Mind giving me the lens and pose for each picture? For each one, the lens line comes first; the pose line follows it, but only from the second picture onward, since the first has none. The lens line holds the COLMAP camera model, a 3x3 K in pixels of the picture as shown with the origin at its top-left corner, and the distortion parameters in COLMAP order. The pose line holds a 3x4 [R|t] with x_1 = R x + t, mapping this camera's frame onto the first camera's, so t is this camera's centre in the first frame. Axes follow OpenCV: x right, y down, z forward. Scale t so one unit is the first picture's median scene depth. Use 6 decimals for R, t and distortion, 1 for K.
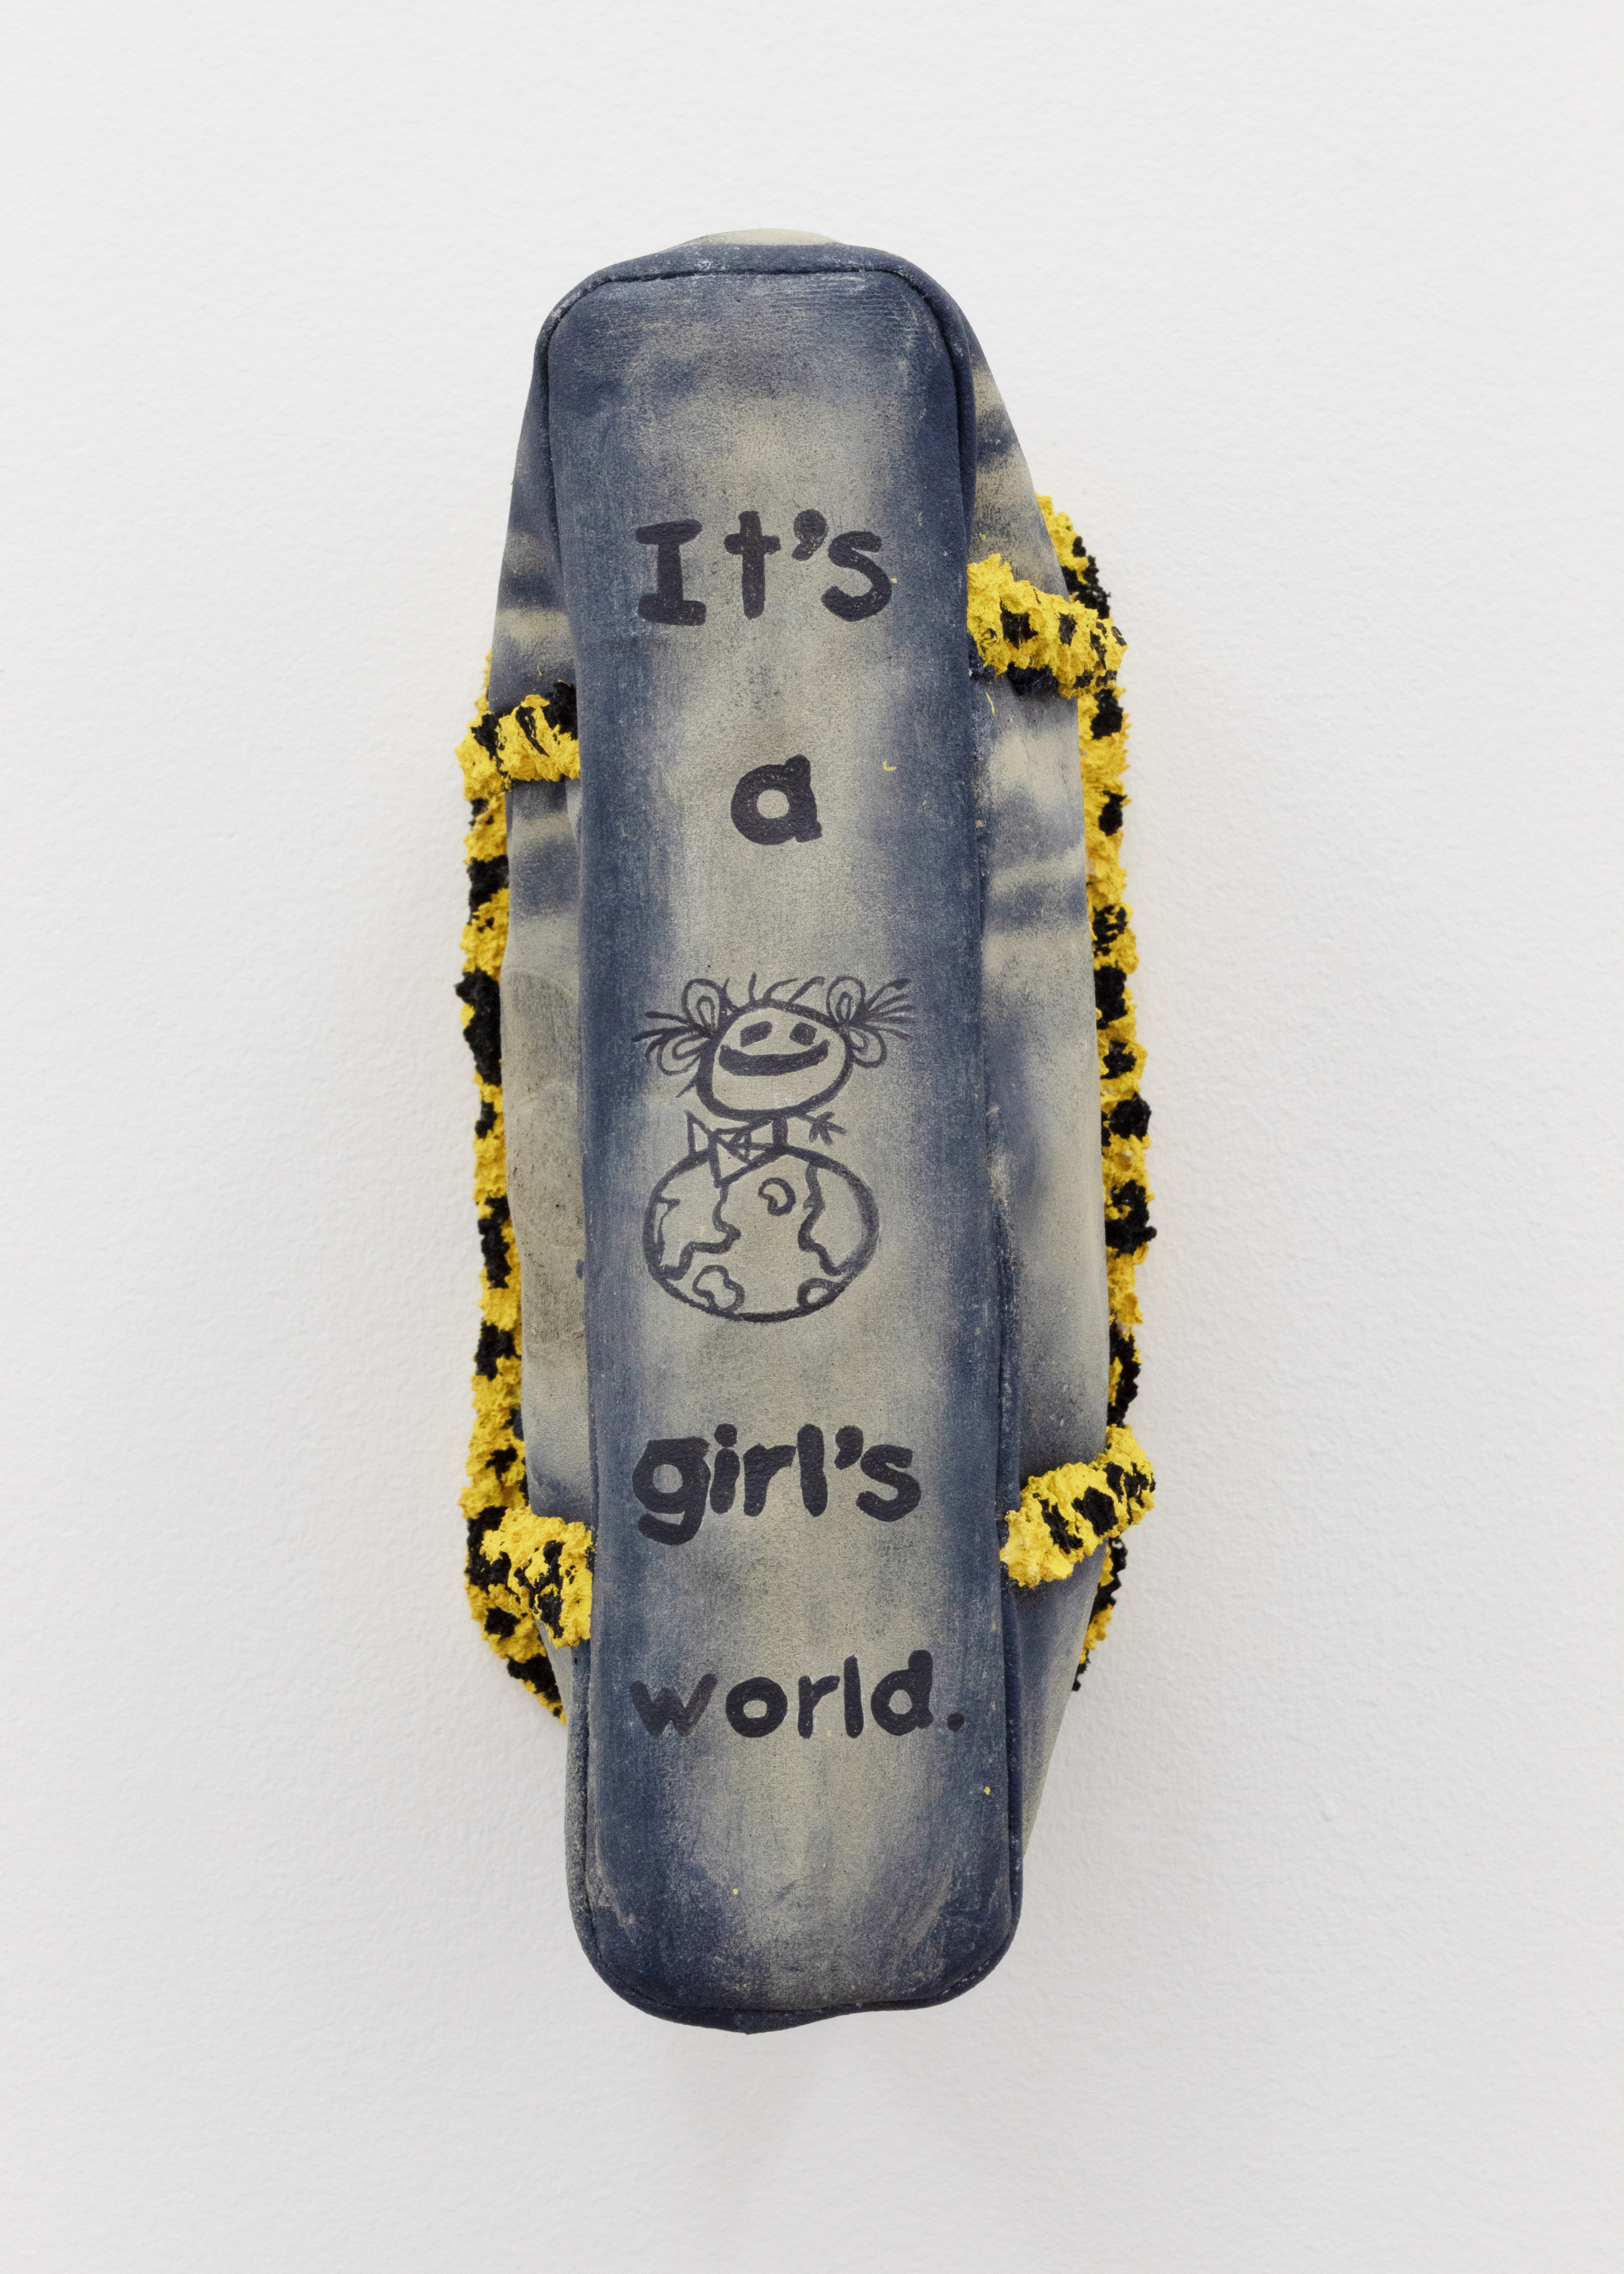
lens RADIAL K [[5327.3, 0, 812.0], [0, 5327.3, 1137.0], [0, 0, 1]] dist [0.068977, -0.317947]
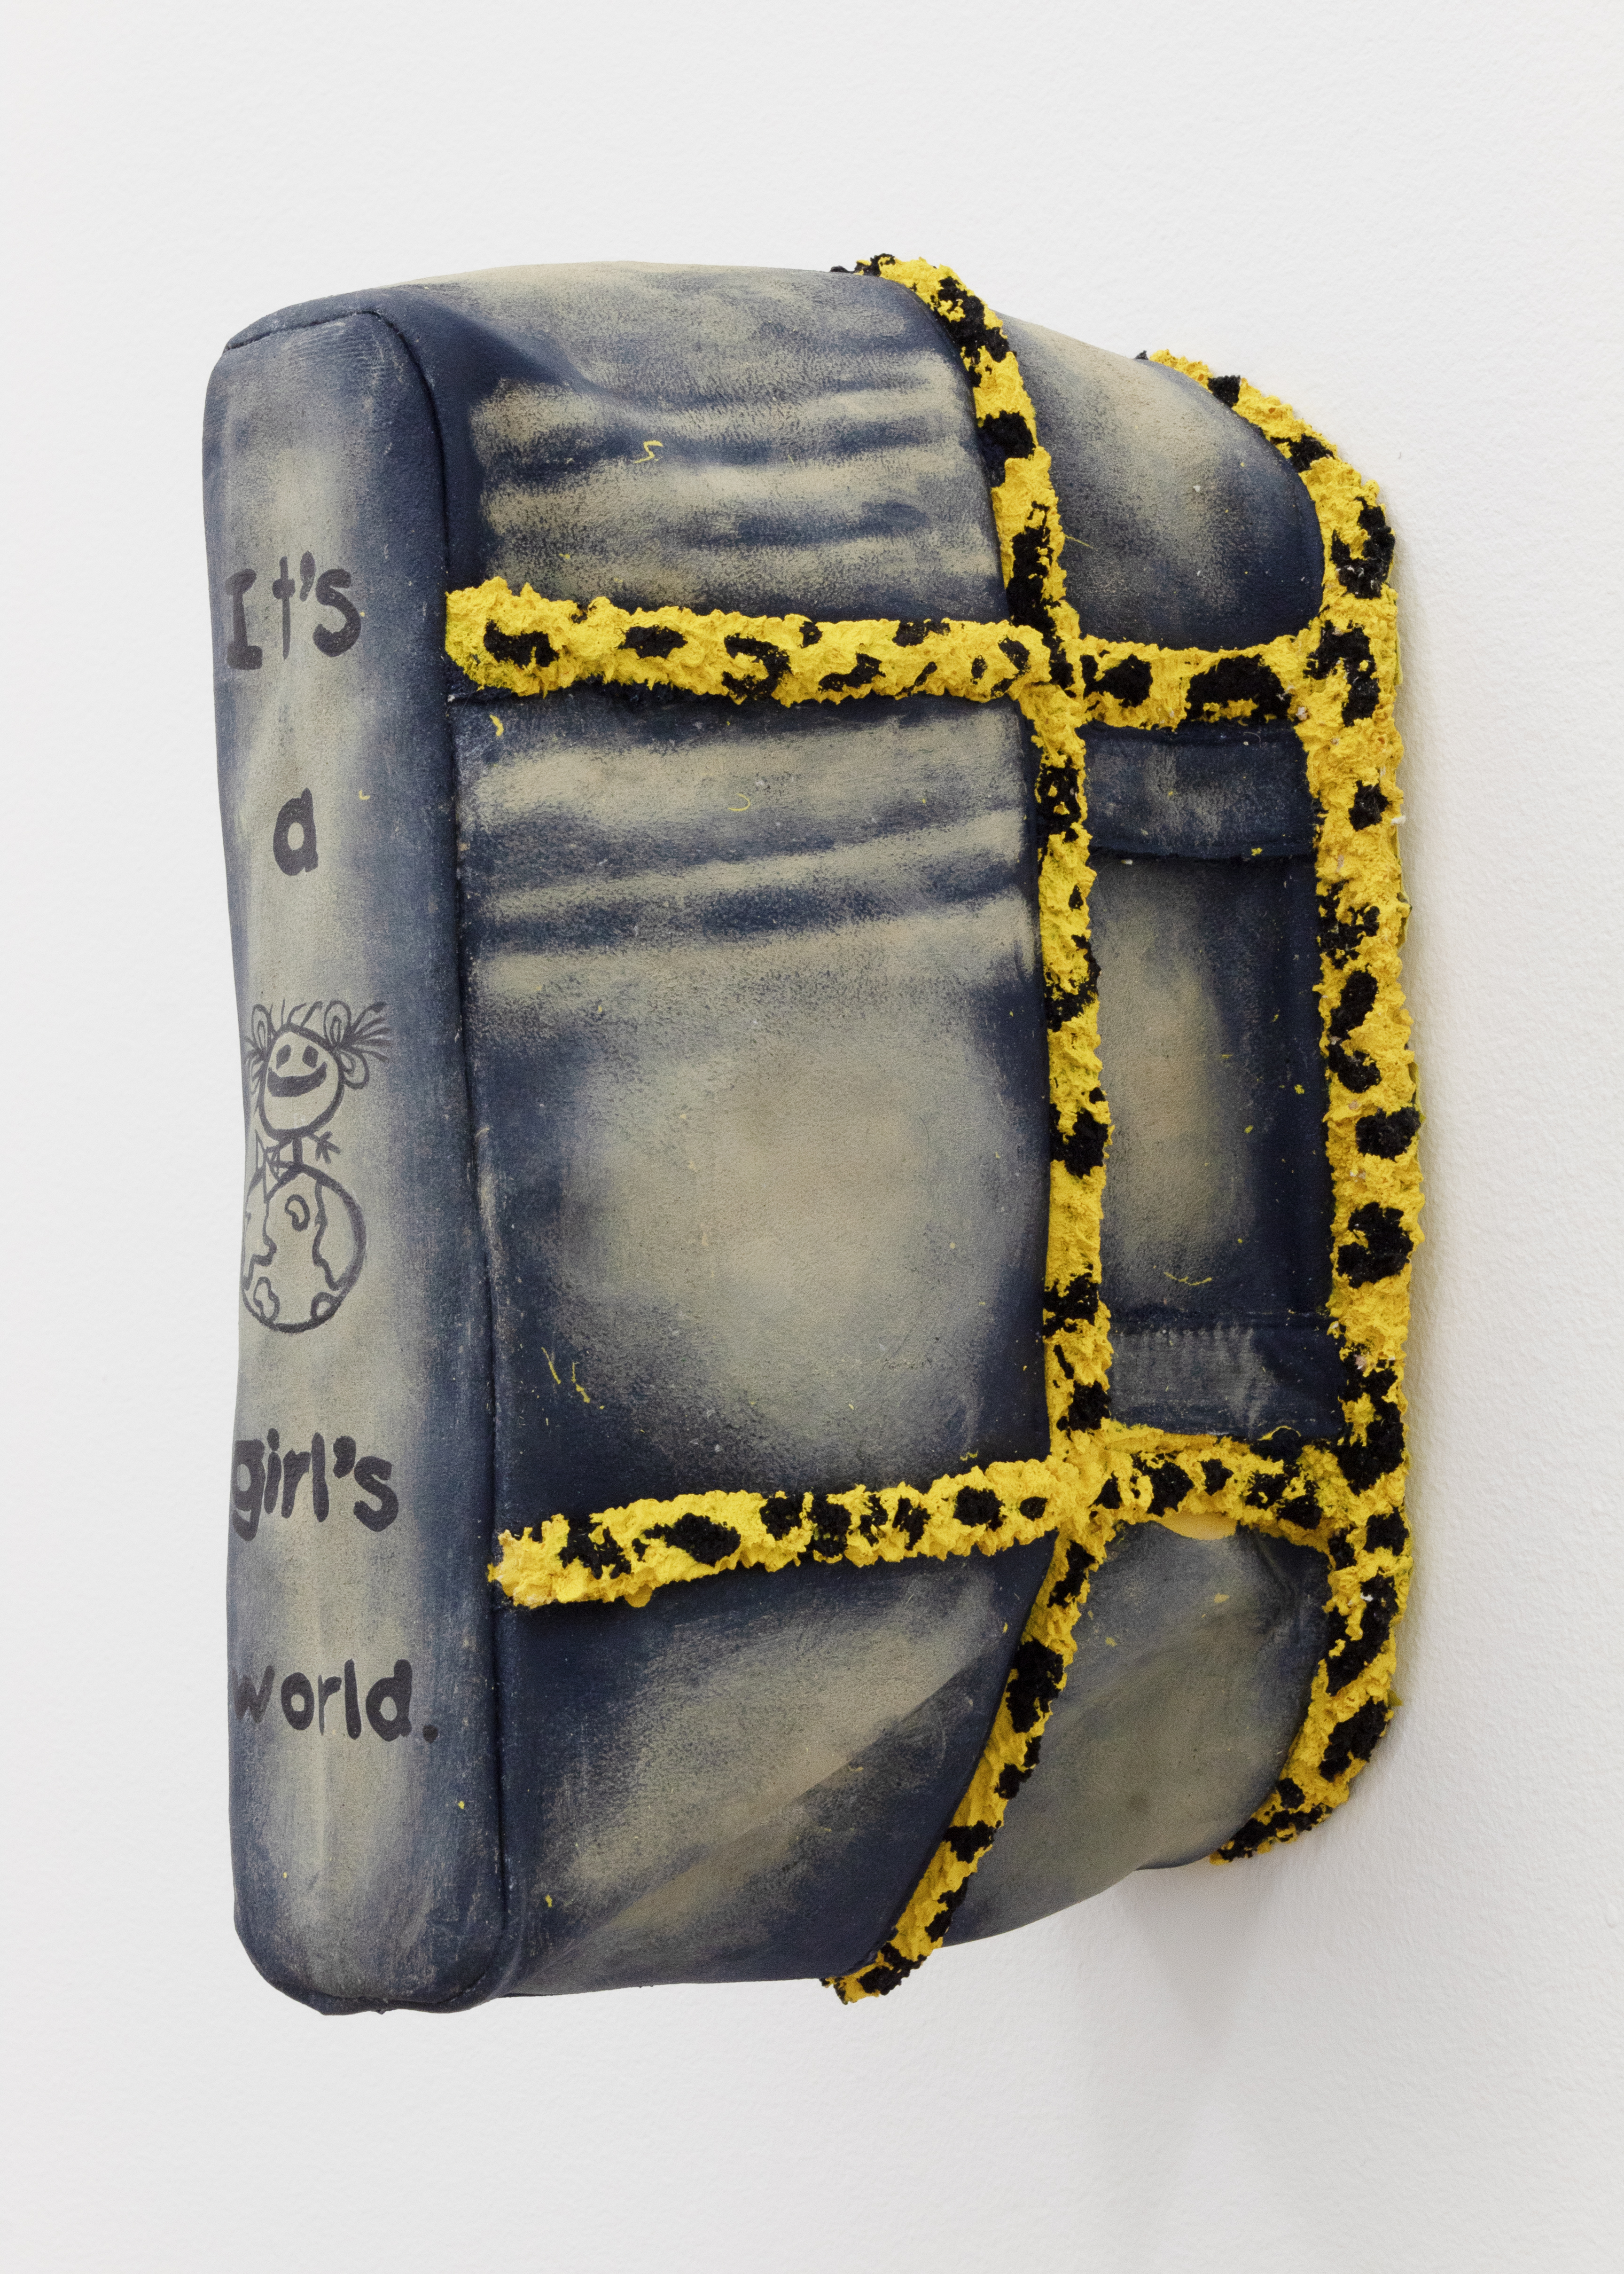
lens RADIAL K [[5327.5, 0, 812.0], [0, 5327.5, 1137.0], [0, 0, 1]] dist [0.068977, -0.317947]
pose [[0.651736, 0.006853, -0.758415, 0.848111], [-0.003941, 0.999976, 0.005650, -0.009951], [0.758436, -0.000693, 0.651747, 0.395835]]
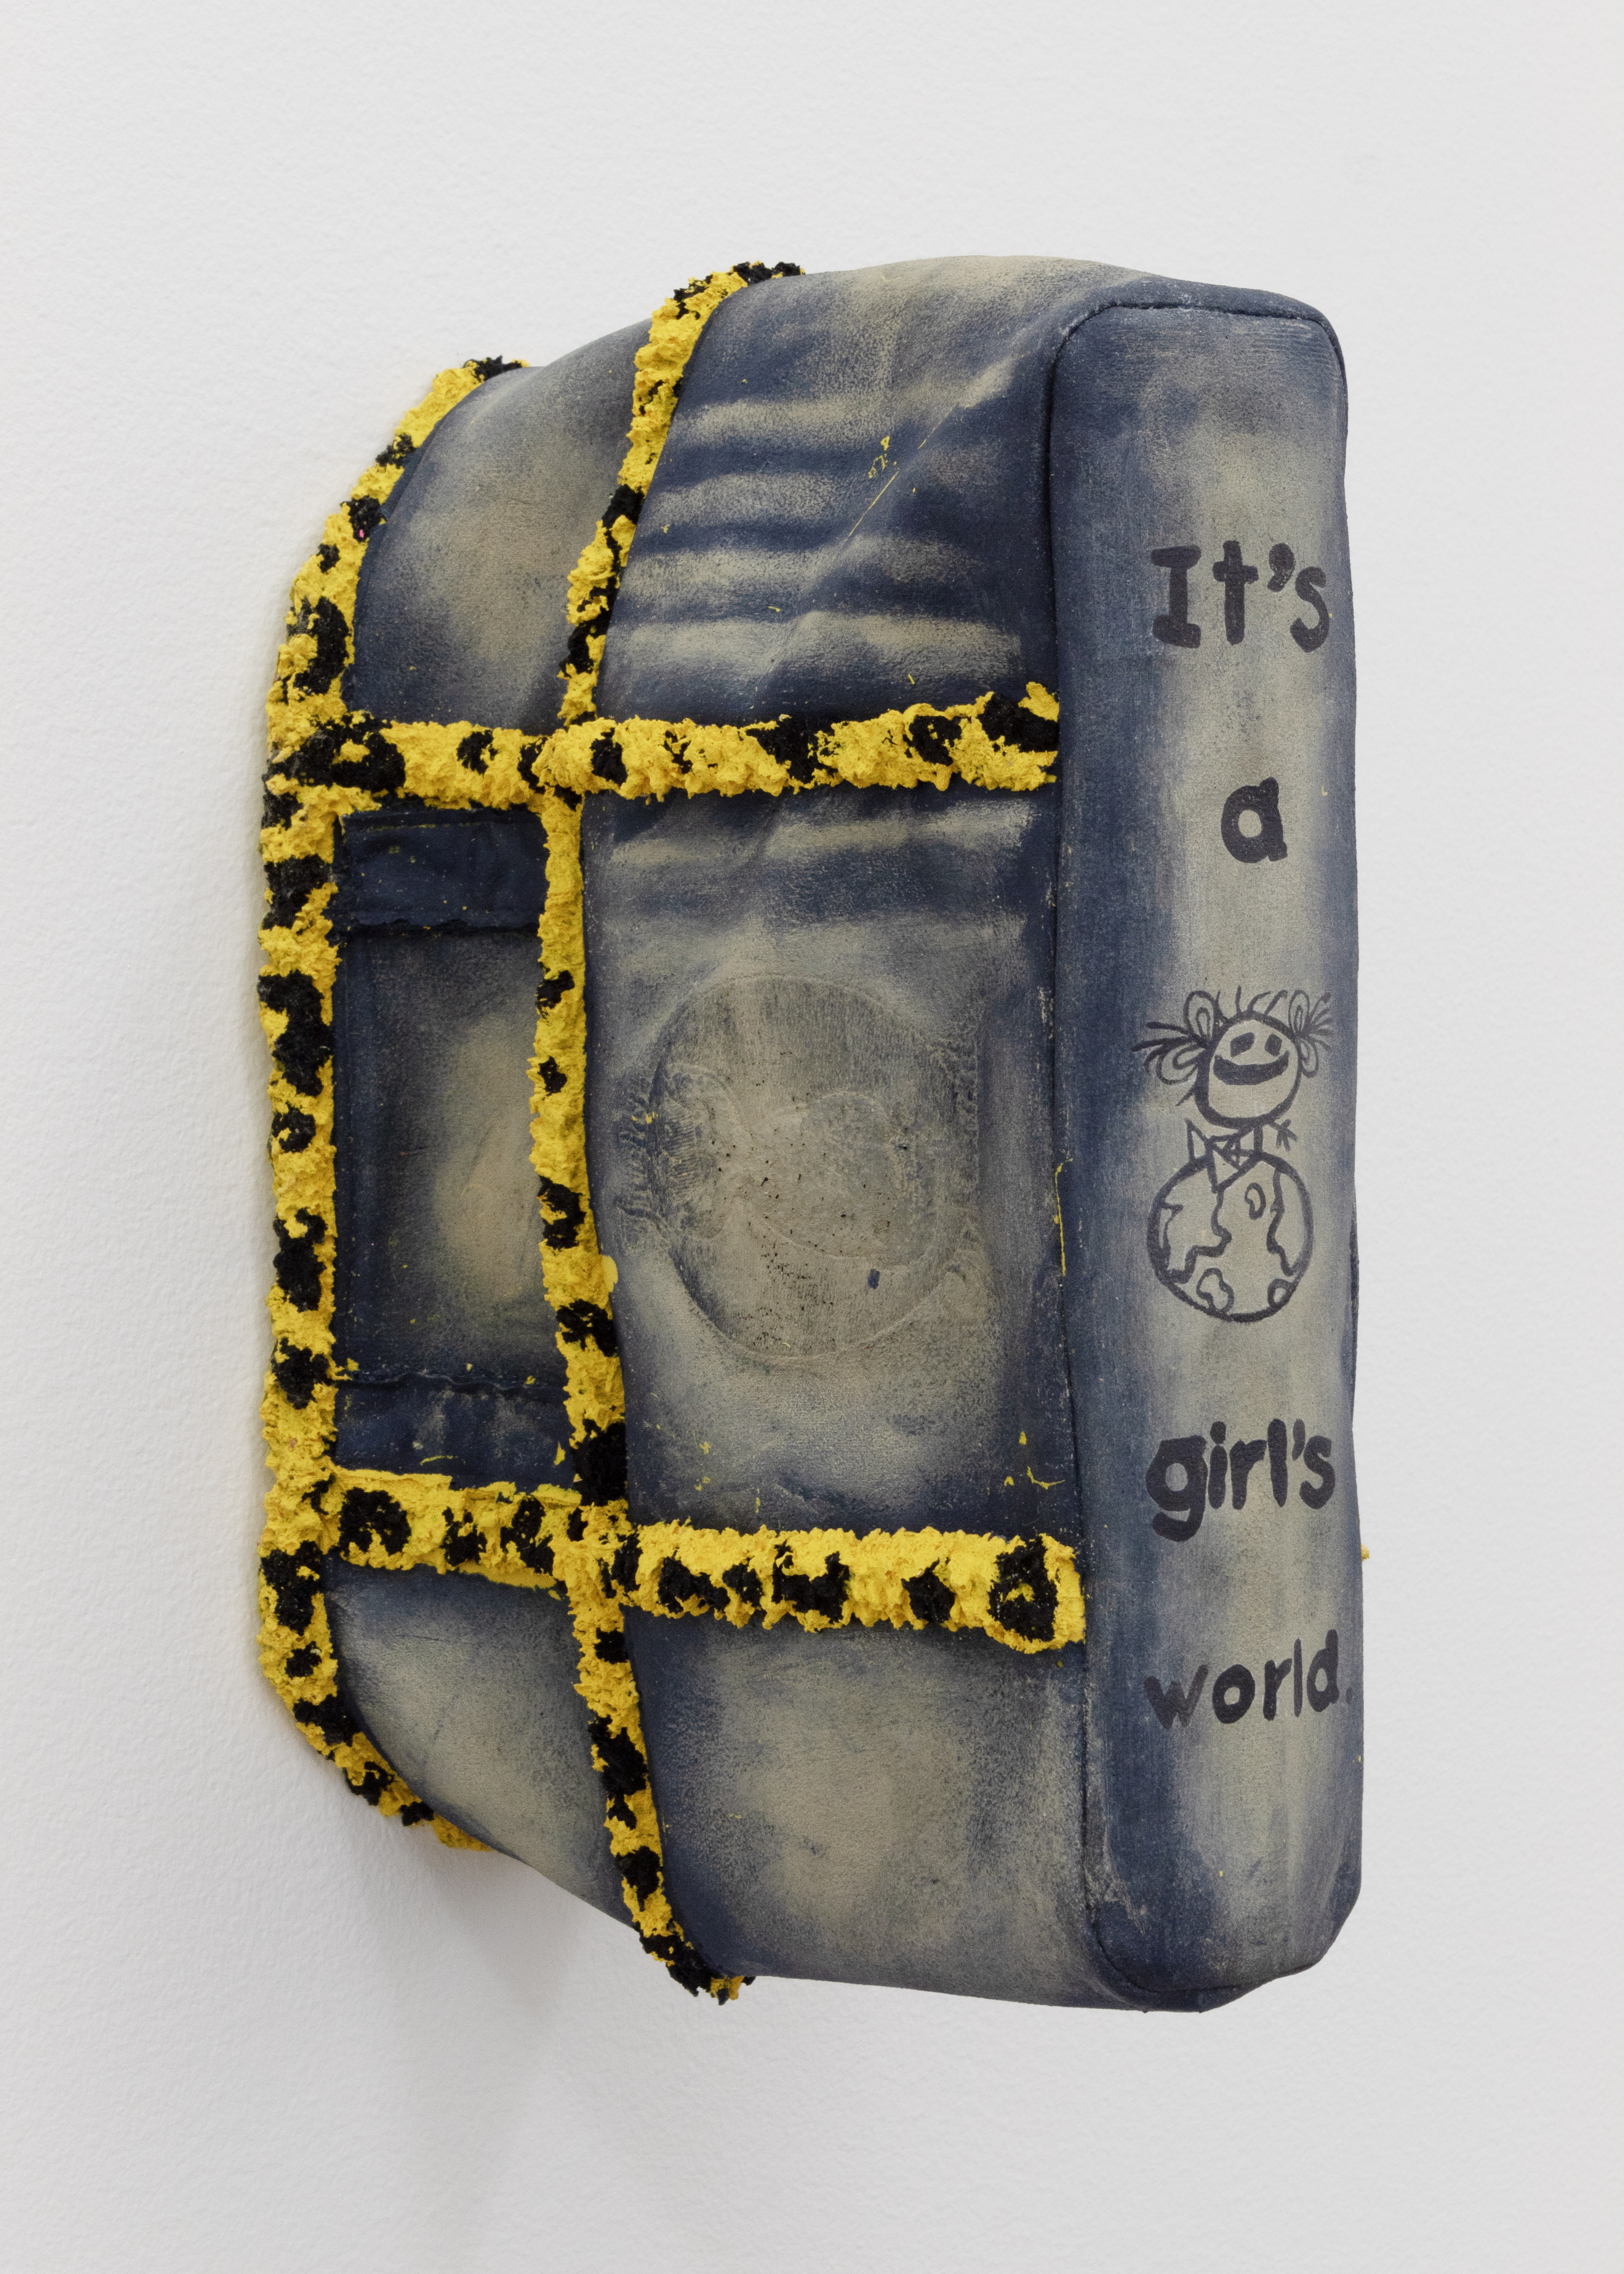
lens RADIAL K [[5587.8, 0, 812.0], [0, 5587.8, 1137.0], [0, 0, 1]] dist [0.063379, -0.023091]
pose [[0.749976, -0.004700, 0.661448, -0.791614], [0.007828, 0.999968, -0.001770, -0.000113], [-0.661418, 0.006505, 0.749989, 0.238066]]
